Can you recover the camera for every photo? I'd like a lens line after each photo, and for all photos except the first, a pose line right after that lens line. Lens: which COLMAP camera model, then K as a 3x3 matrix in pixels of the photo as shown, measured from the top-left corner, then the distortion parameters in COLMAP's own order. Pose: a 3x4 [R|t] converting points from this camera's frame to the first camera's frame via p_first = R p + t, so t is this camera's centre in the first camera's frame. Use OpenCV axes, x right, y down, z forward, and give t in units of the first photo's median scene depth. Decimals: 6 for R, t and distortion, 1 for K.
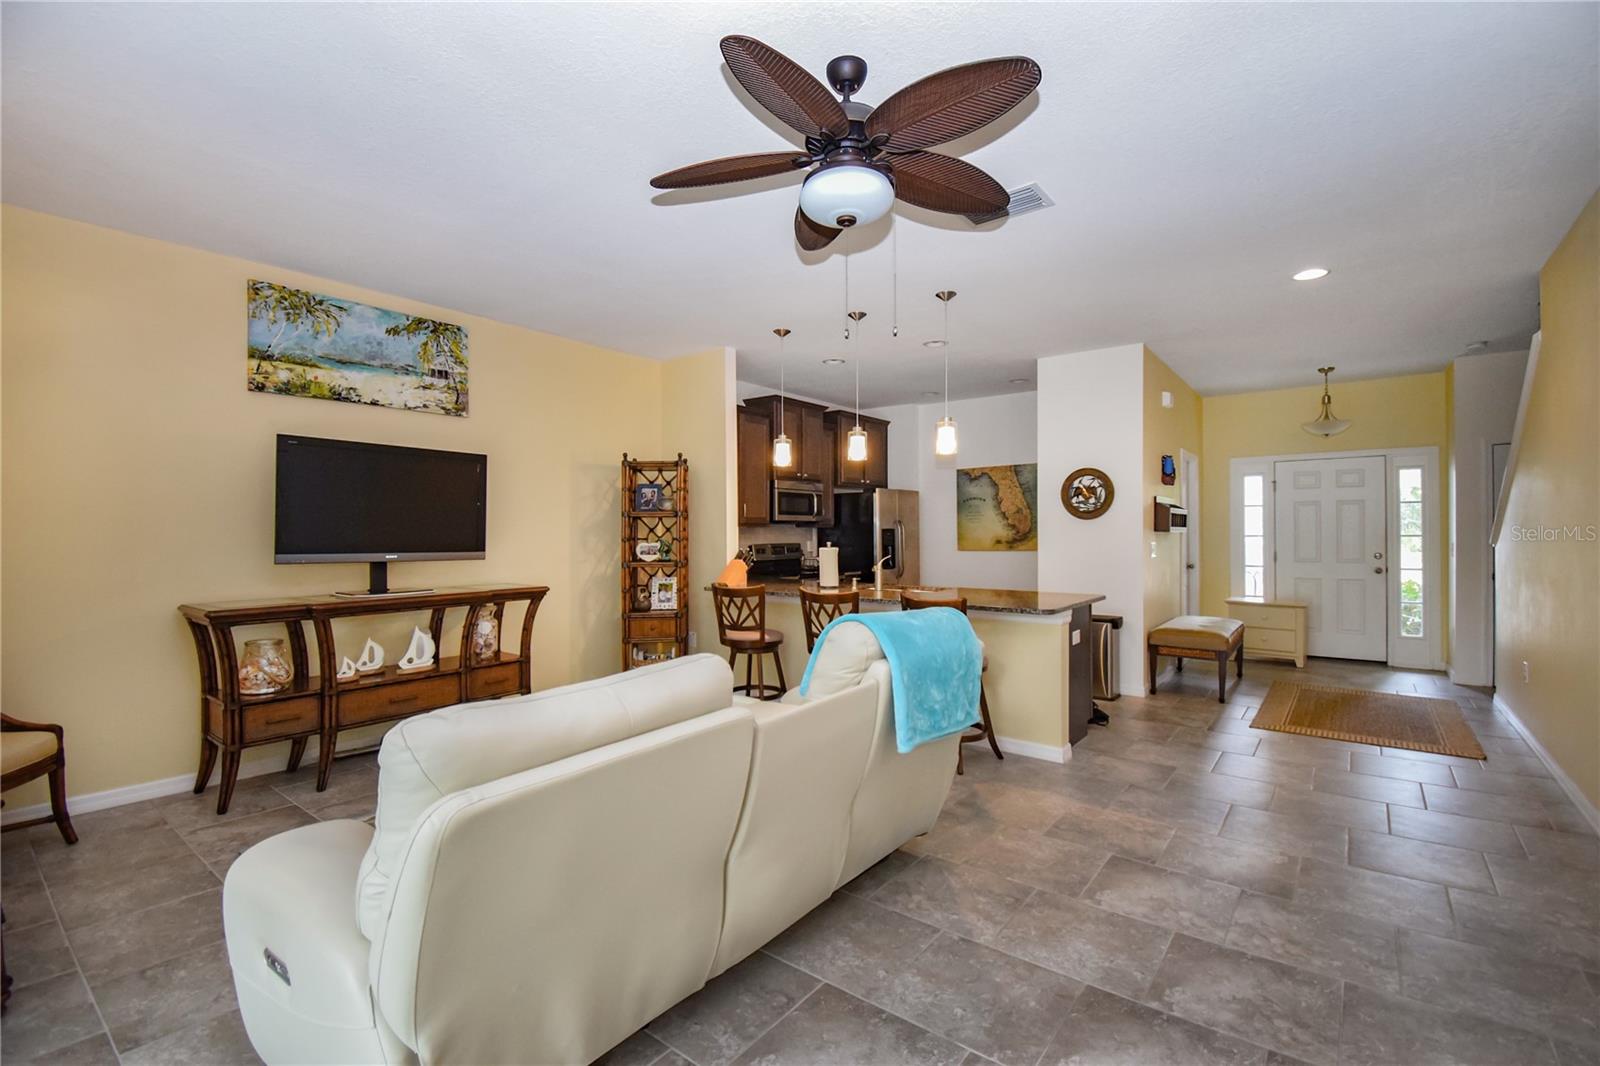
lens RADIAL K [[699.1, 0, 813.7], [0, 699.1, 531.8], [0, 0, 1]] dist [0.010866, -0.012168]
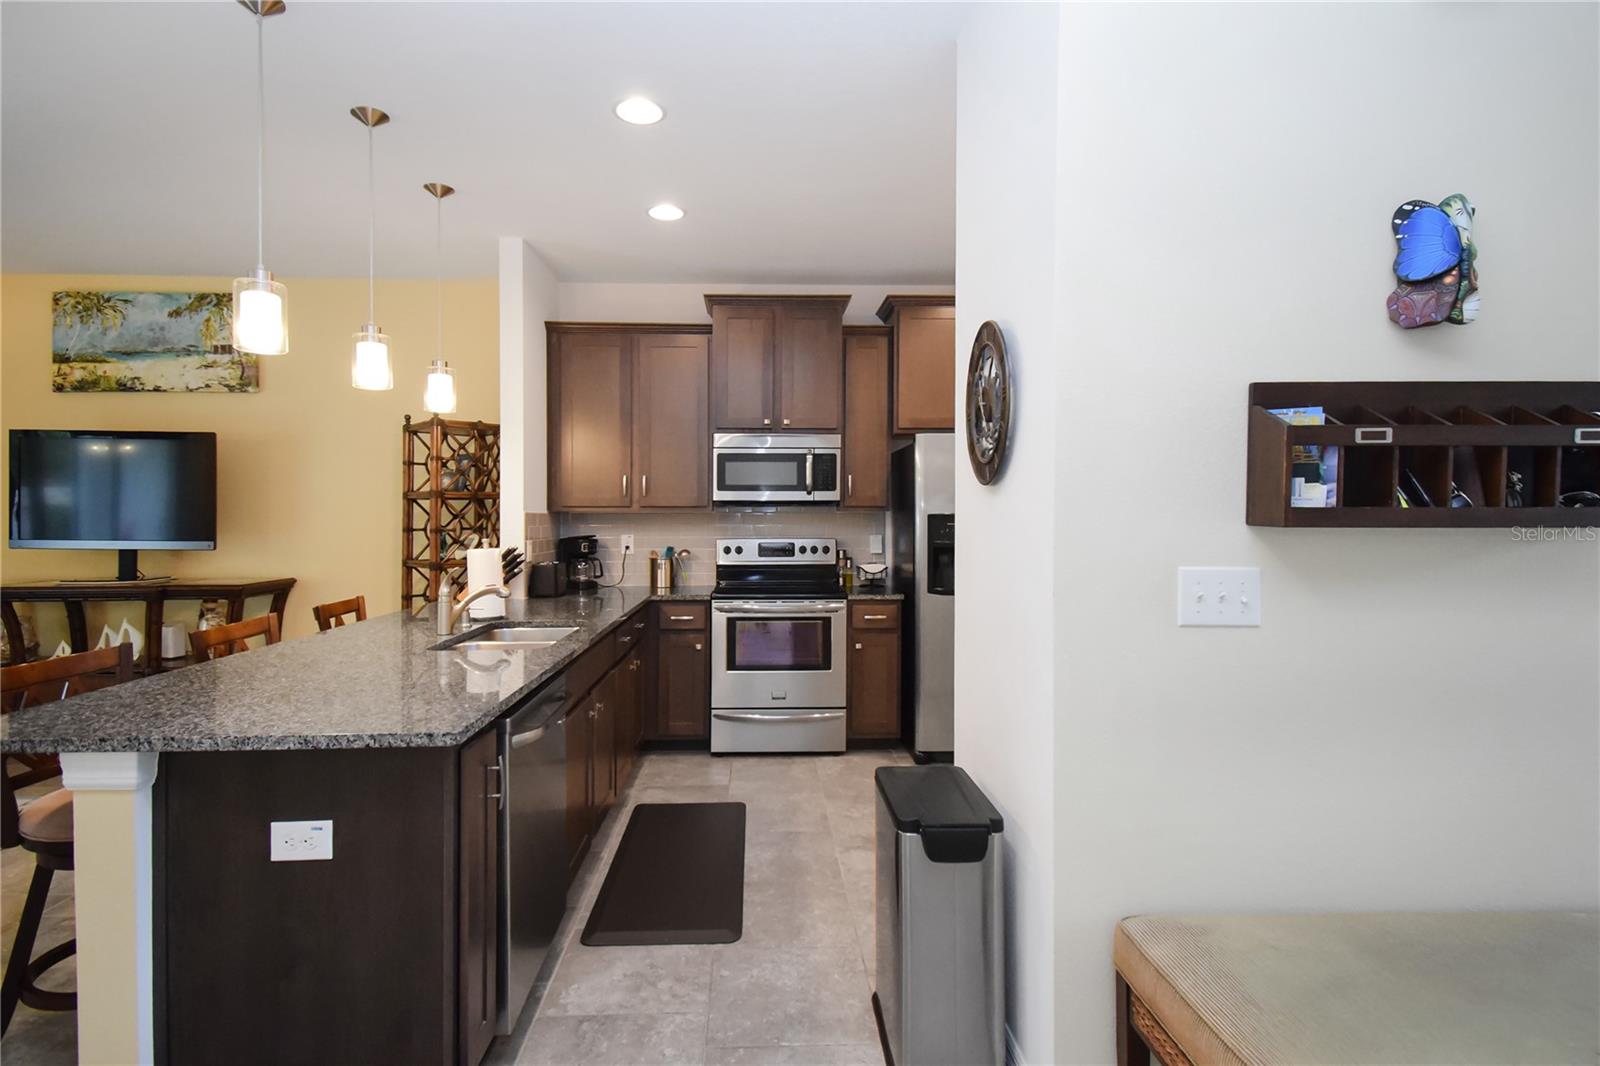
lens RADIAL K [[805.9, 0, 801.2], [0, 805.9, 514.8], [0, 0, 1]] dist [0.014255, -0.010867]
pose [[0.643504, -0.001832, -0.765440, 0.669867], [-0.000486, 0.999996, -0.002802, -0.002417], [0.765443, 0.002175, 0.643501, 0.767290]]
